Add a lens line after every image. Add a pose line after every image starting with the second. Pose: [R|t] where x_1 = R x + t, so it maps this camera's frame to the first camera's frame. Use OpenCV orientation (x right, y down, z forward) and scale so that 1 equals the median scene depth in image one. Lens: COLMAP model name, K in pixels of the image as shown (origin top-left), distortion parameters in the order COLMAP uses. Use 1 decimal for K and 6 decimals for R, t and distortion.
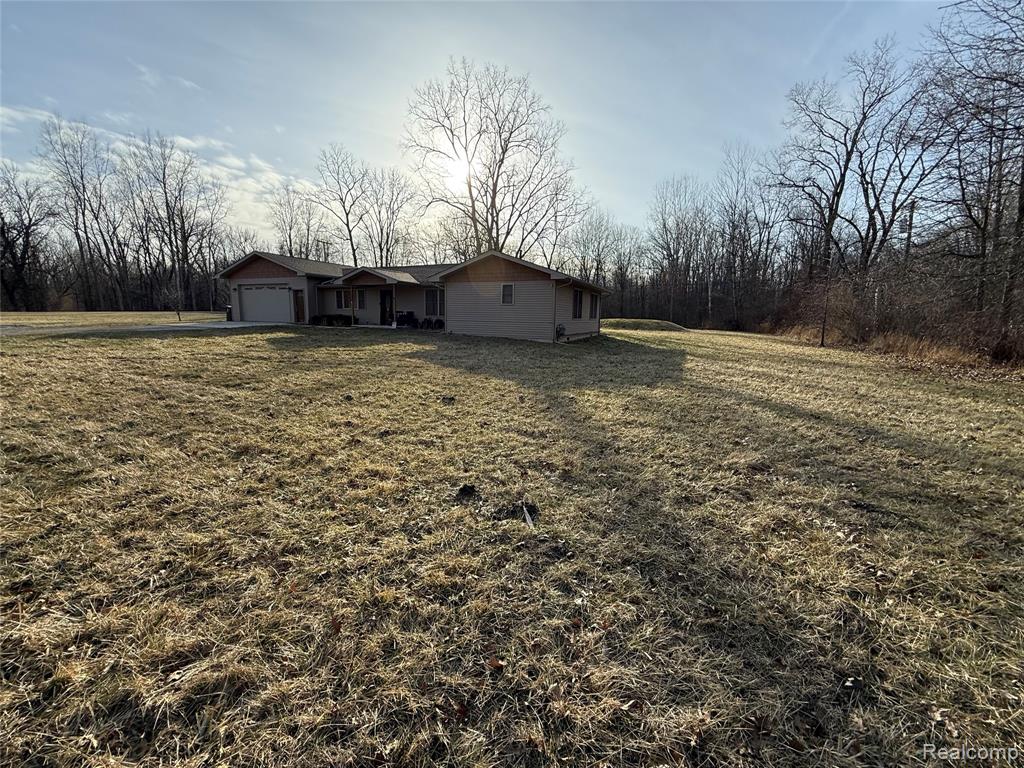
lens RADIAL K [[407.0, 0, 507.4], [0, 407.0, 382.9], [0, 0, 1]] dist [0.000225, -0.000325]
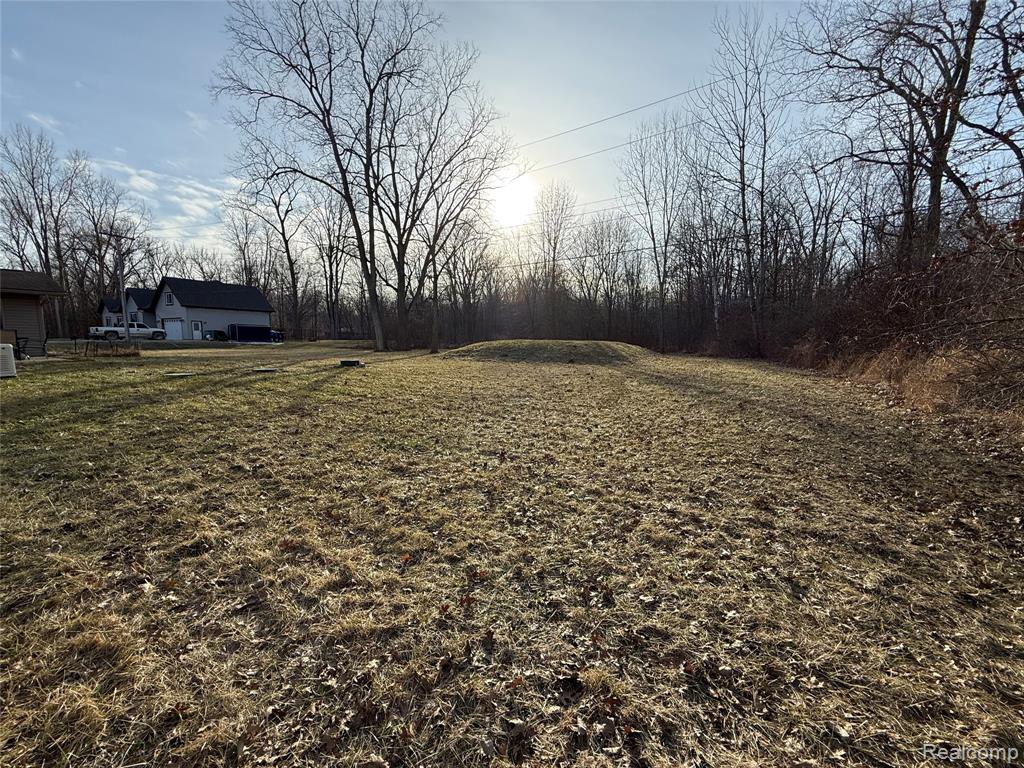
lens RADIAL K [[407.0, 0, 507.4], [0, 407.0, 382.9], [0, 0, 1]] dist [0.000225, -0.000325]
pose [[0.993045, -0.002825, -0.117703, 0.281843], [-0.003796, 0.998424, -0.055992, -0.060210], [0.117676, 0.056050, 0.991469, 0.404471]]
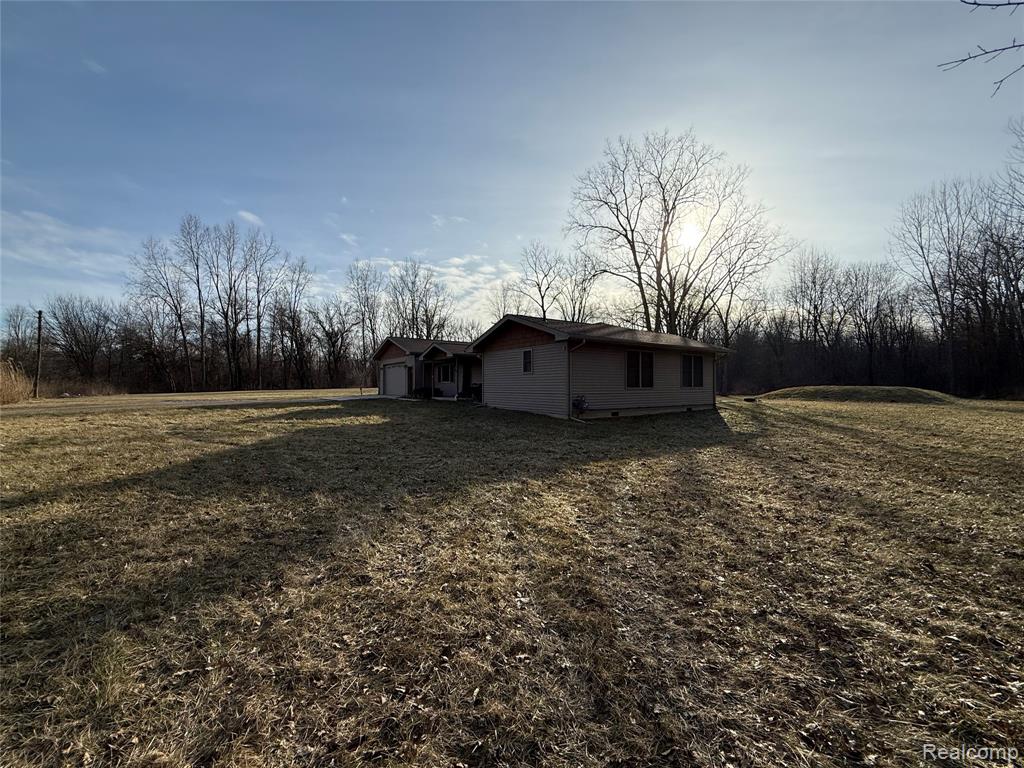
lens RADIAL K [[410.2, 0, 507.6], [0, 410.2, 383.9], [0, 0, 1]] dist [0.009700, -0.000026]
pose [[0.862119, -0.022884, -0.506189, 0.140511], [-0.063652, 0.986175, -0.152994, -0.010458], [0.502692, 0.164119, 0.848744, 0.076834]]
